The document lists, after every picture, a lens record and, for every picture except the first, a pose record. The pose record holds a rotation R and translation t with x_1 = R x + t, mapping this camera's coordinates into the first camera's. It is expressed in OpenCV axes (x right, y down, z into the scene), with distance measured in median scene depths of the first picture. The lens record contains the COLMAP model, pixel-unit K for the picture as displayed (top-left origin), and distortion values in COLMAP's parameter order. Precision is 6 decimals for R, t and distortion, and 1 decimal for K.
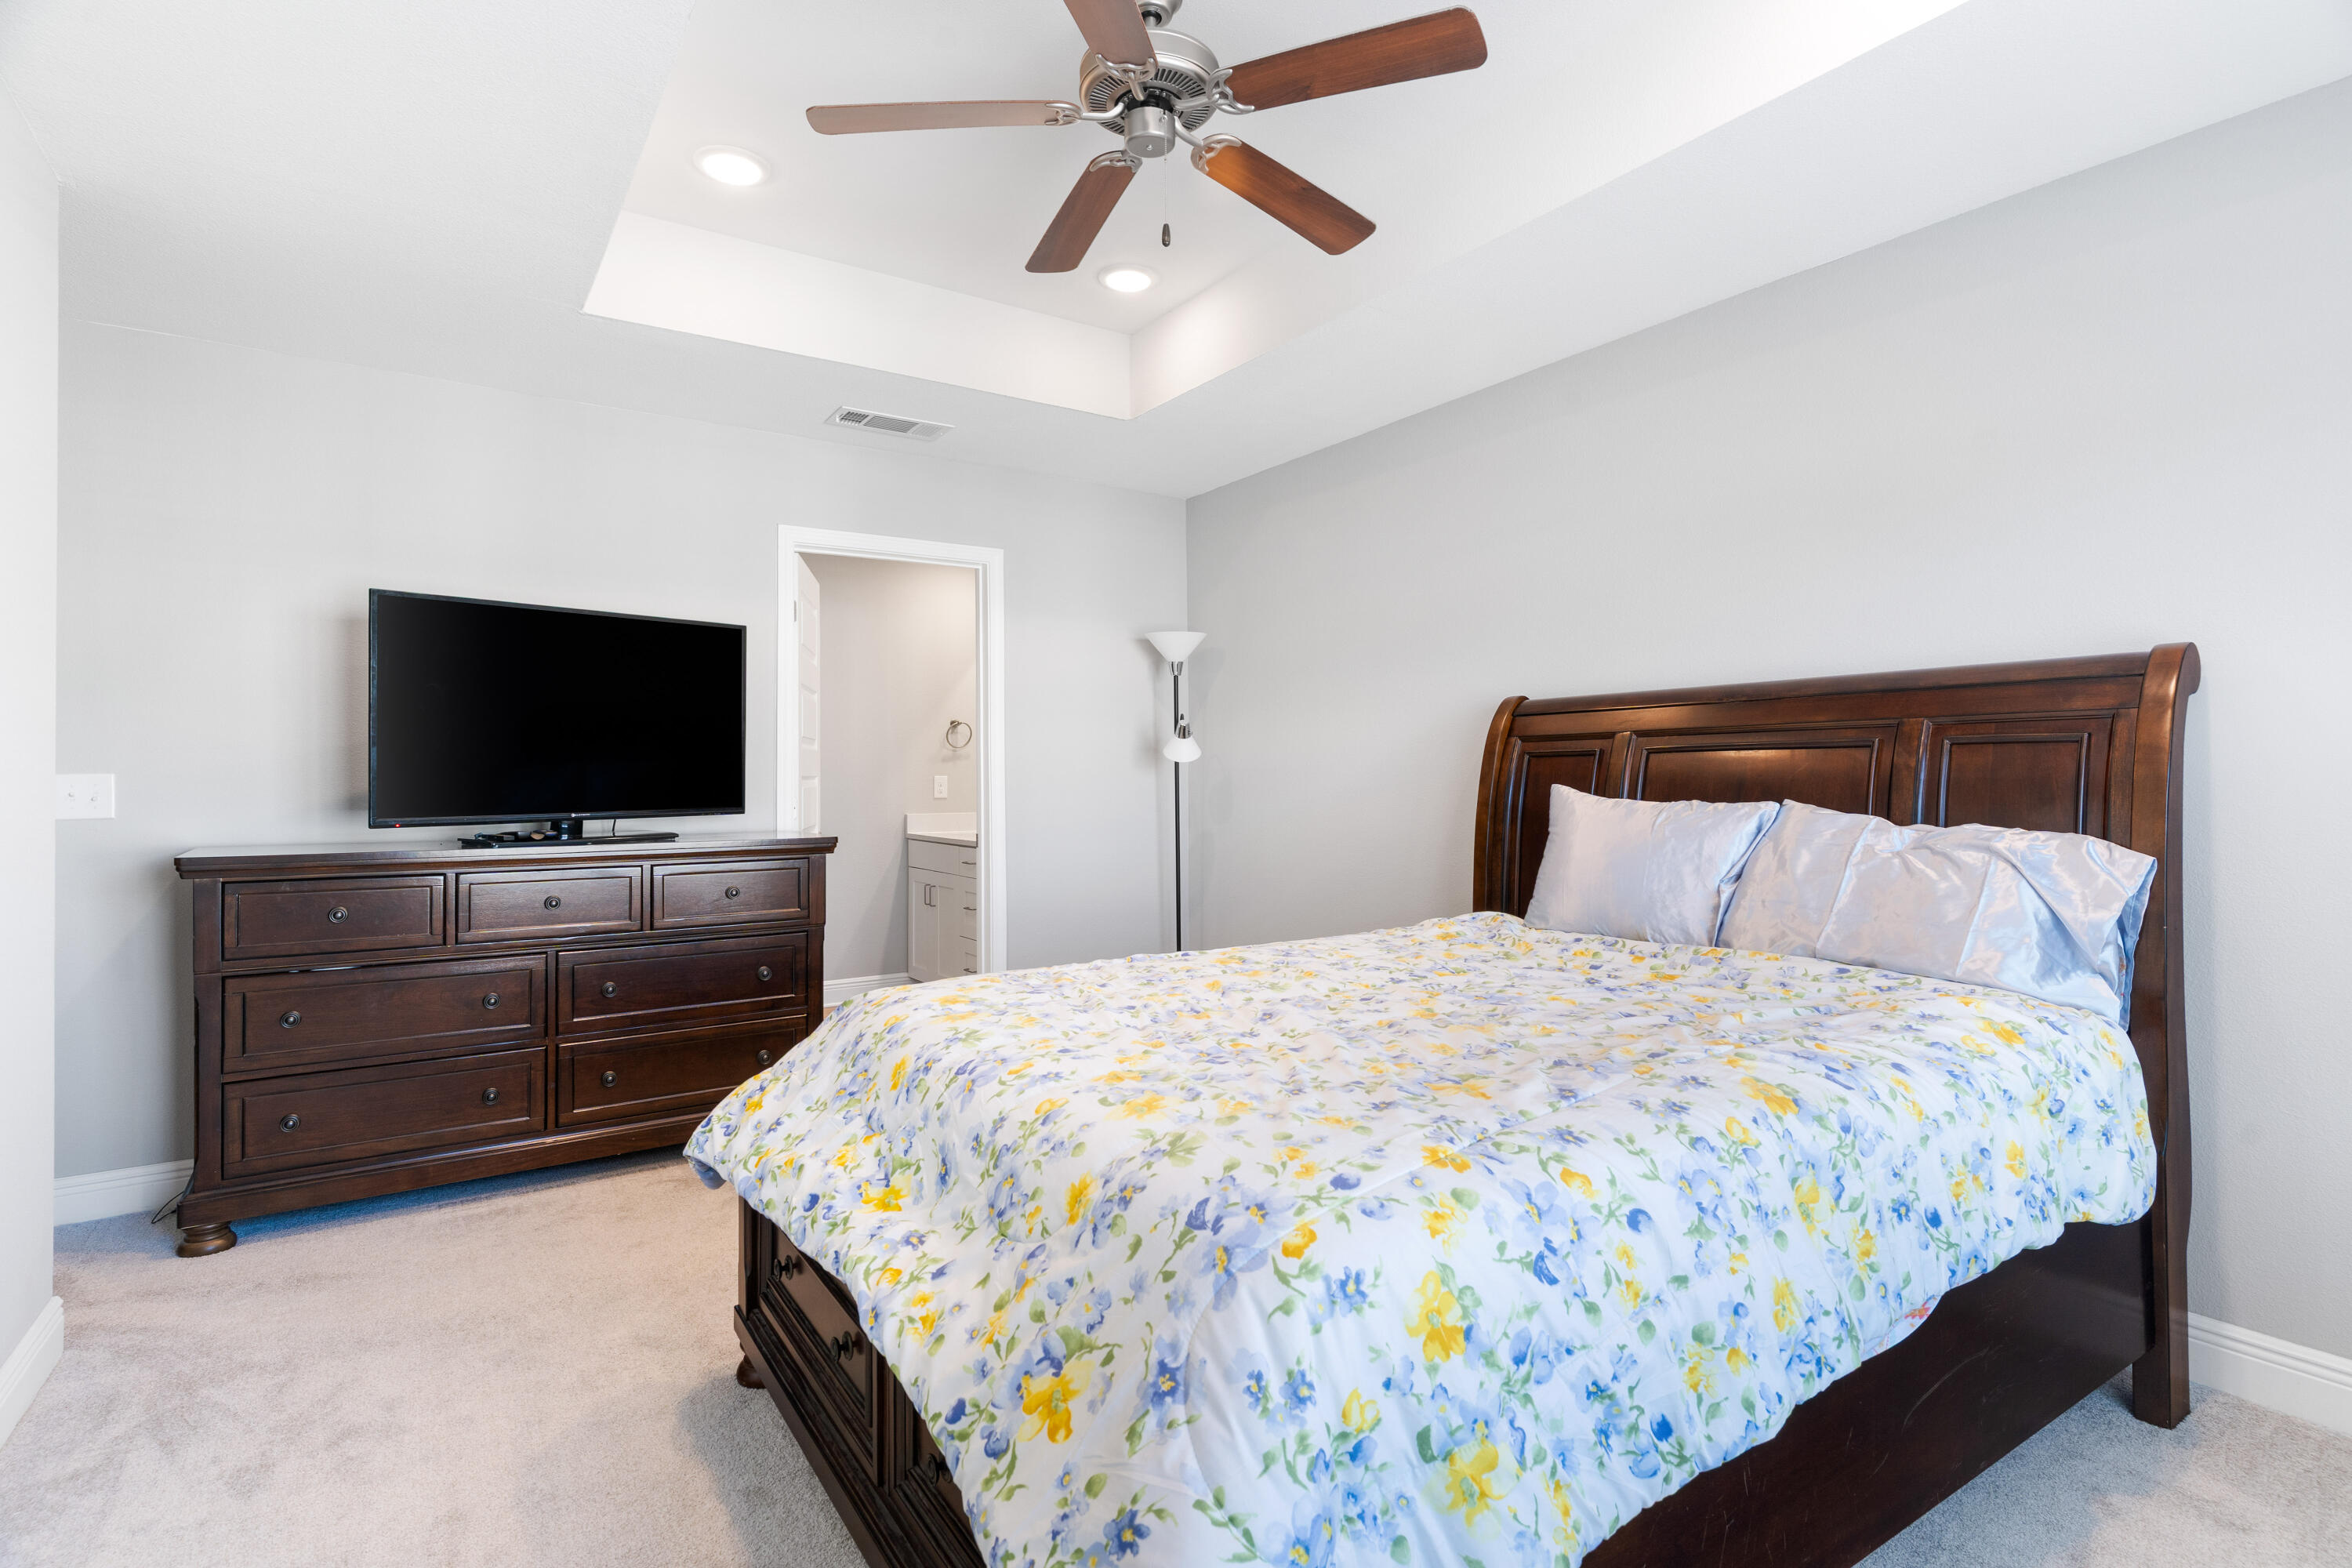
lens RADIAL K [[1140.7, 0, 1169.2], [0, 1140.7, 768.2], [0, 0, 1]] dist [-0.004050, 0.000361]
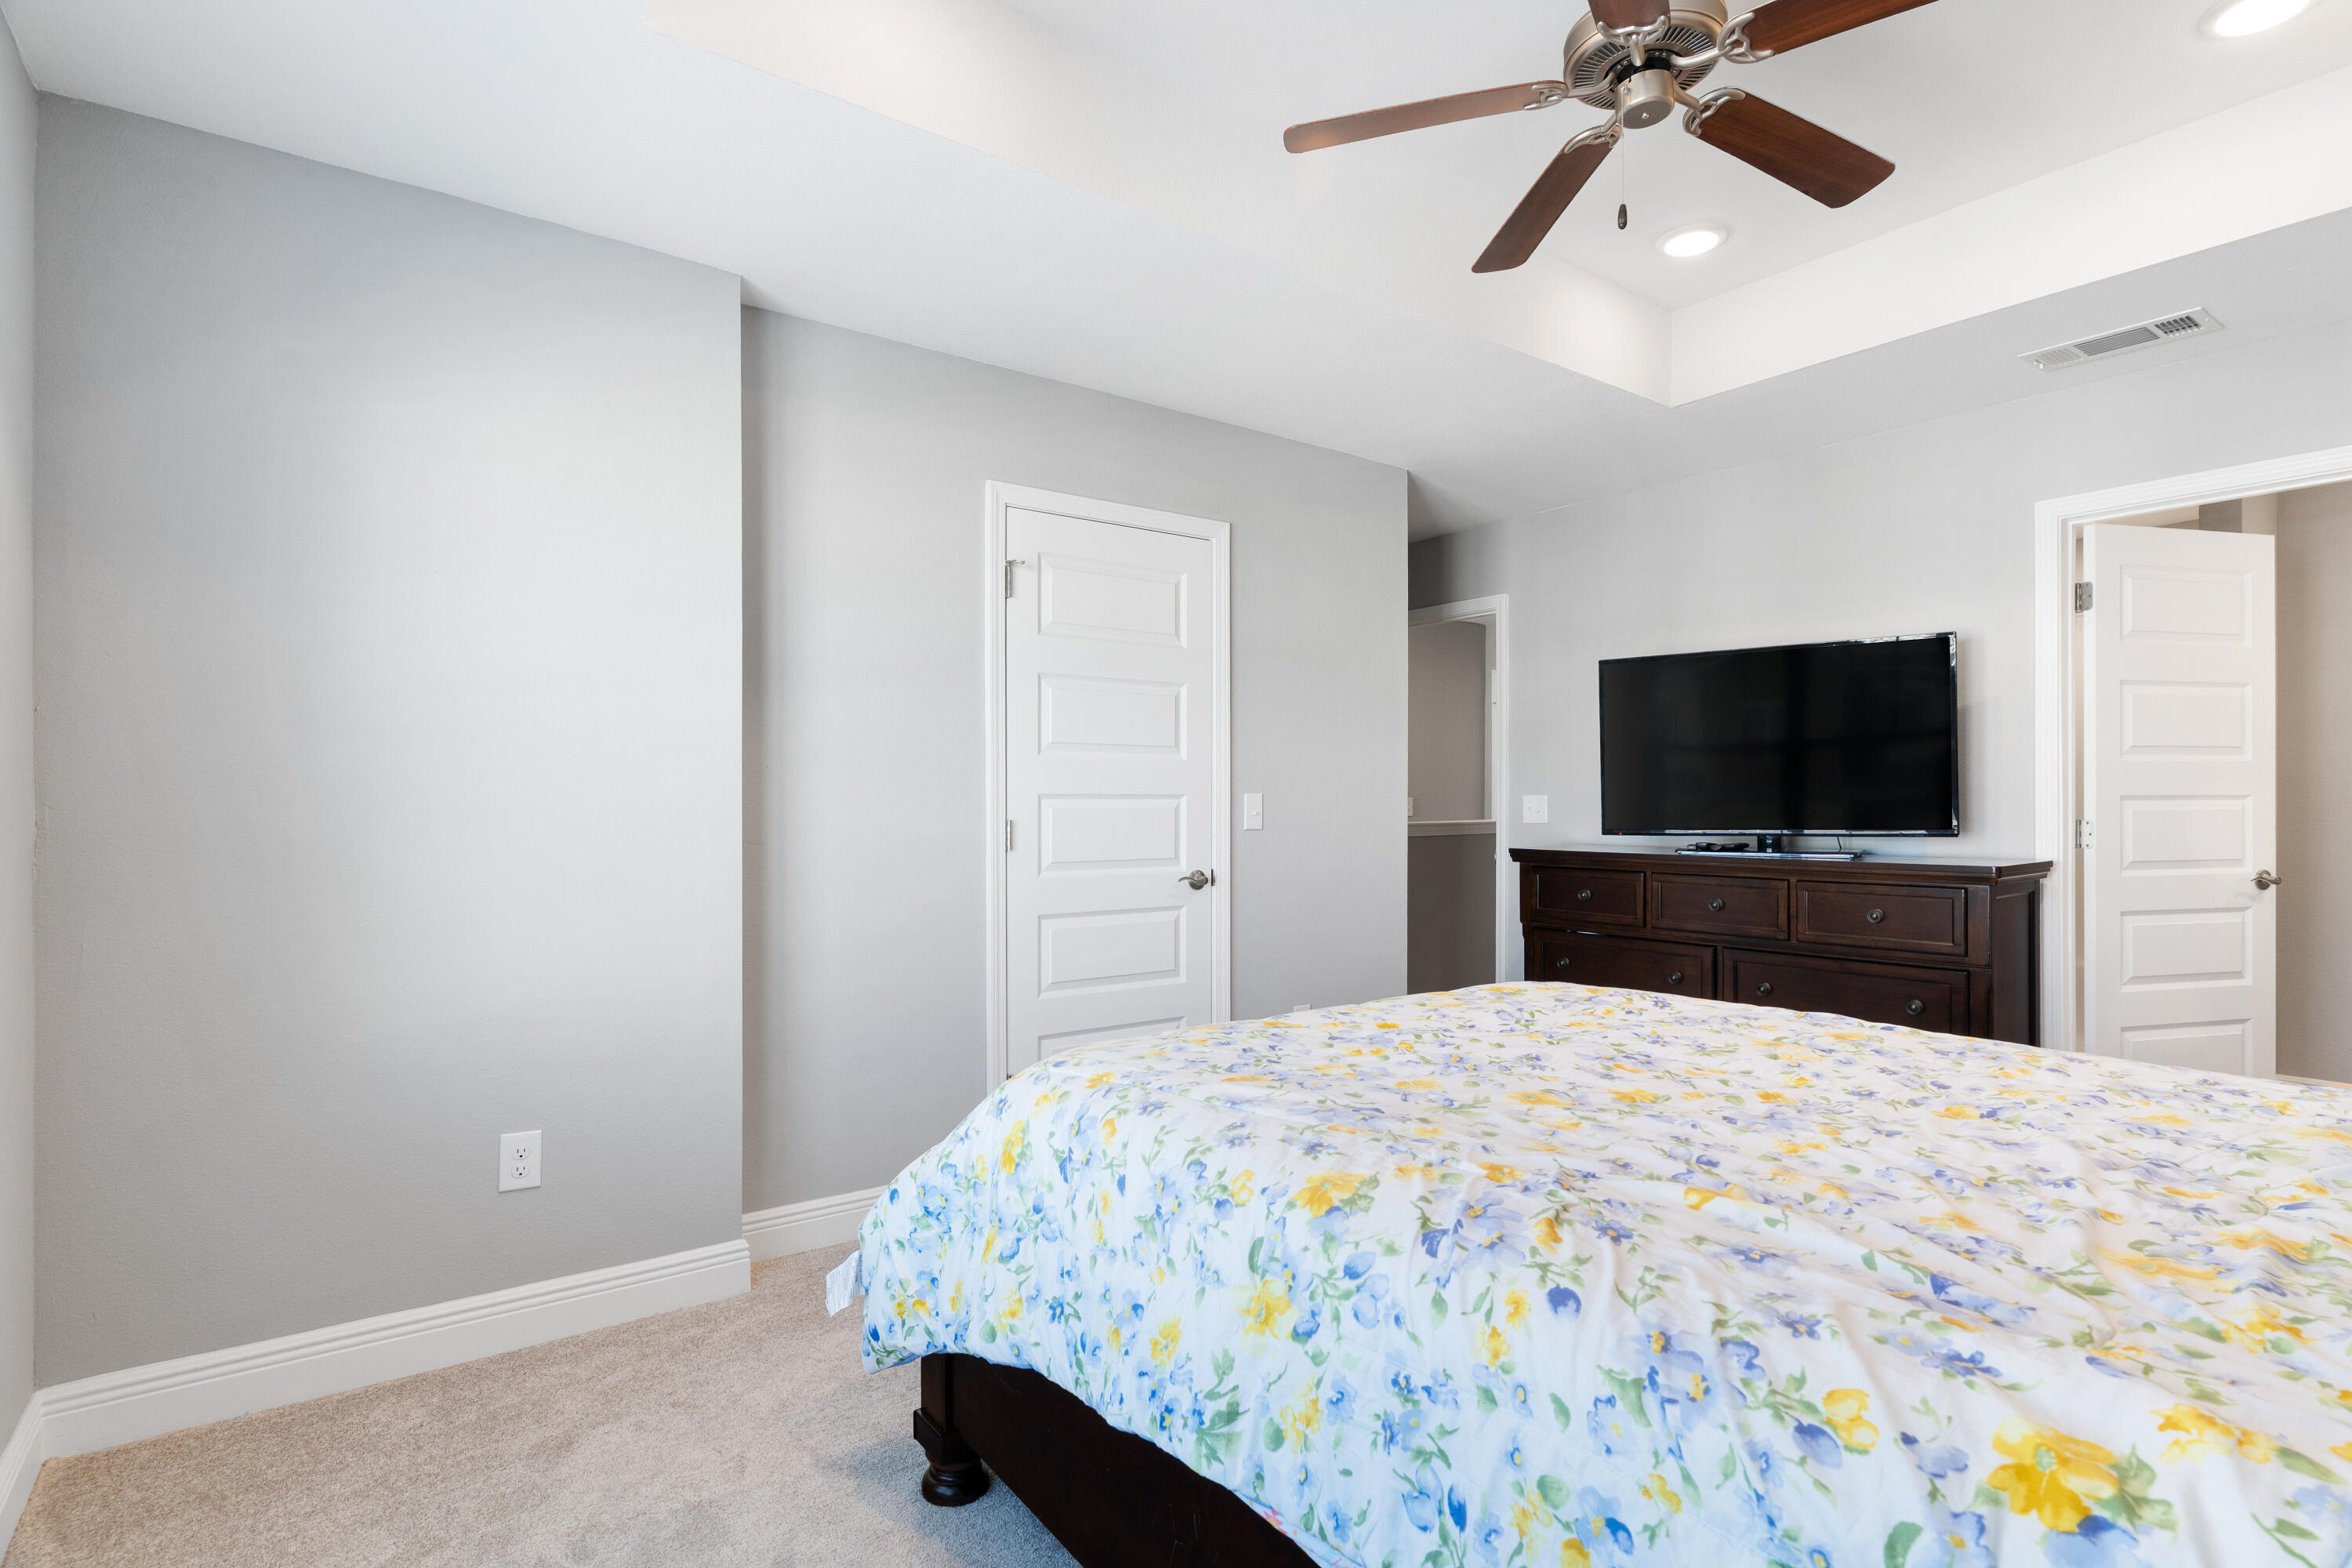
lens RADIAL K [[1140.7, 0, 1168.6], [0, 1140.7, 797.3], [0, 0, 1]] dist [-0.004050, 0.000361]
pose [[0.045978, -0.000589, -0.998942, 1.370021], [0.009882, 0.999951, -0.000135, 0.005983], [0.998894, -0.009865, 0.045981, 0.874130]]
